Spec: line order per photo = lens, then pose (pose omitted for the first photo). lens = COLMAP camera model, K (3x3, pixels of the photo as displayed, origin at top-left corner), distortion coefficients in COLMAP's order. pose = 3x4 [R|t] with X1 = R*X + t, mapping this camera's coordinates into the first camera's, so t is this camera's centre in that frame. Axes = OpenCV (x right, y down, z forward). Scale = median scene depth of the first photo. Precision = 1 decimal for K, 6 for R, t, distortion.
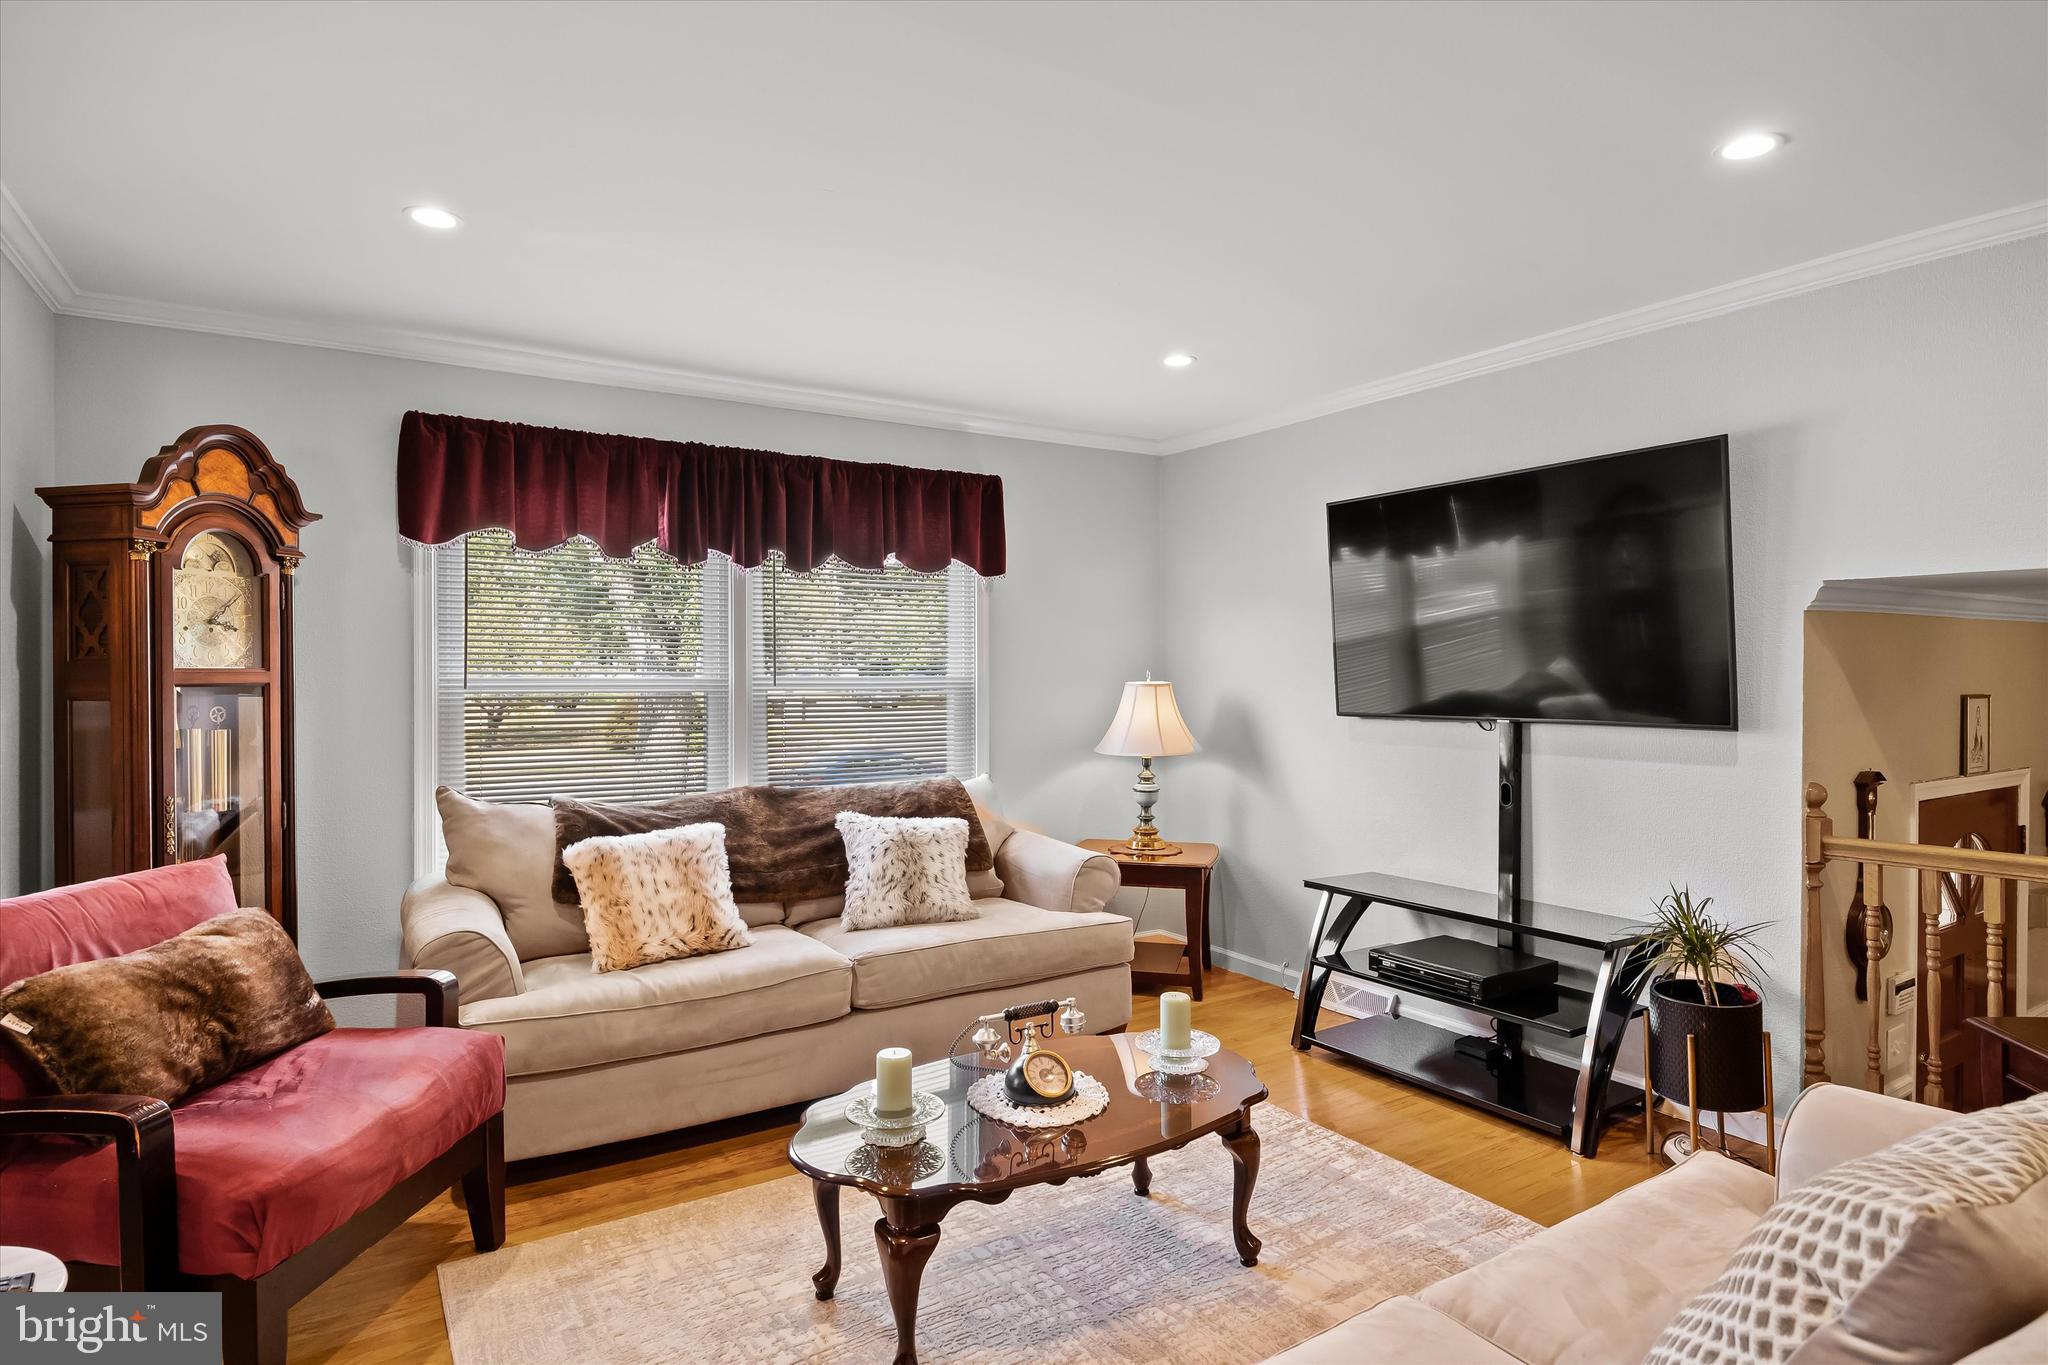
lens RADIAL K [[1112.3, 0, 1029.7], [0, 1112.3, 681.7], [0, 0, 1]] dist [0.005125, -0.000373]
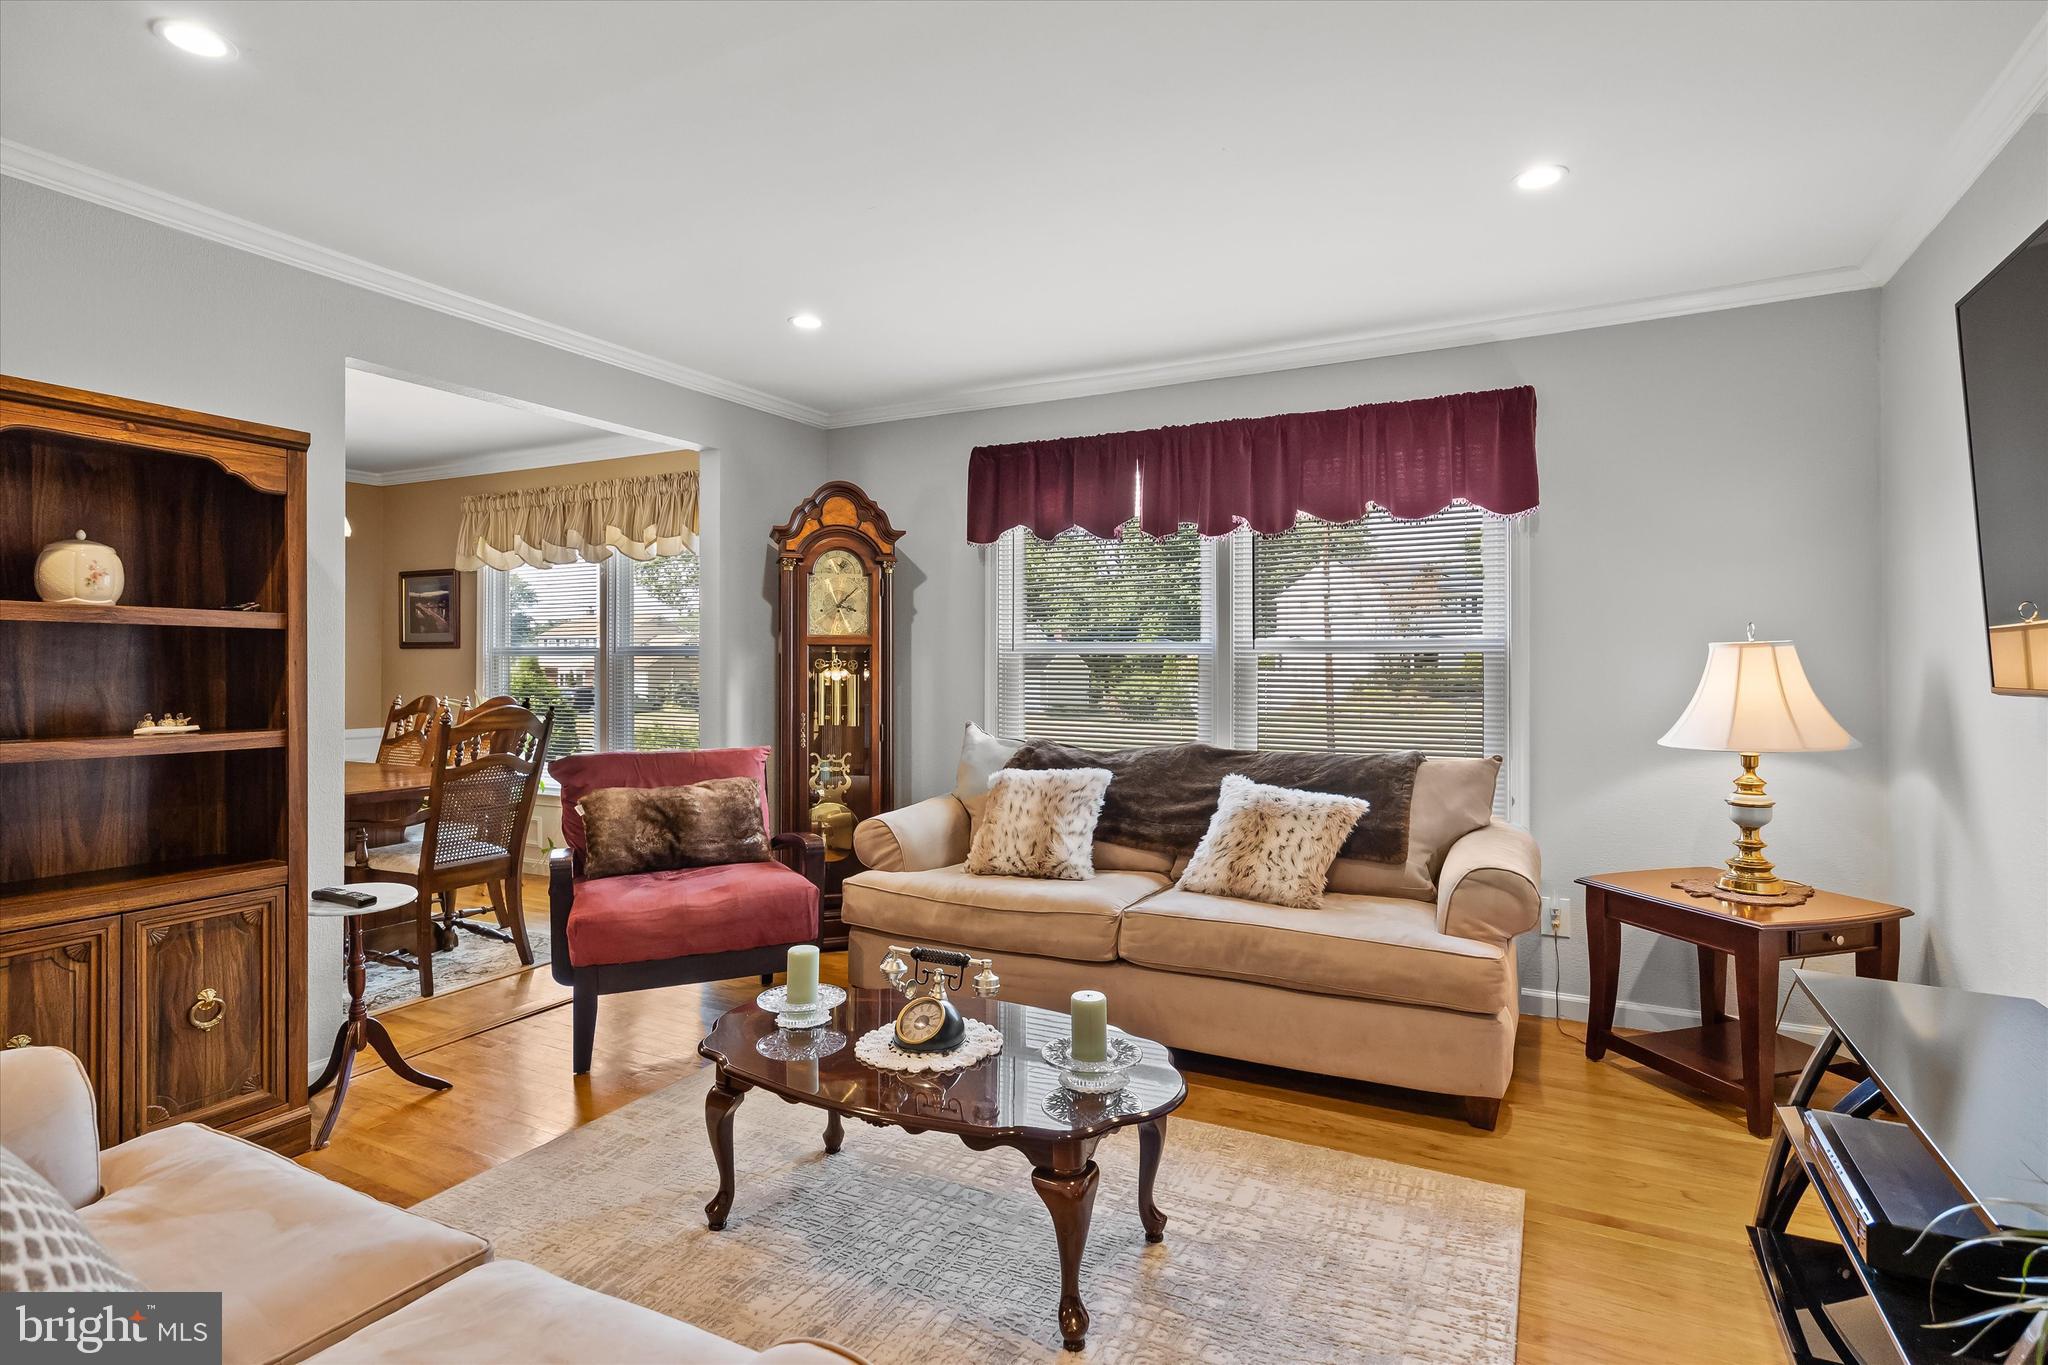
lens RADIAL K [[1043.5, 0, 1022.0], [0, 1043.5, 660.5], [0, 0, 1]] dist [-0.000552, -0.000521]
pose [[0.494538, 0.000929, -0.869155, 0.623558], [-0.008624, 0.999955, -0.003838, 0.025493], [0.869113, 0.009394, 0.494524, 0.445344]]
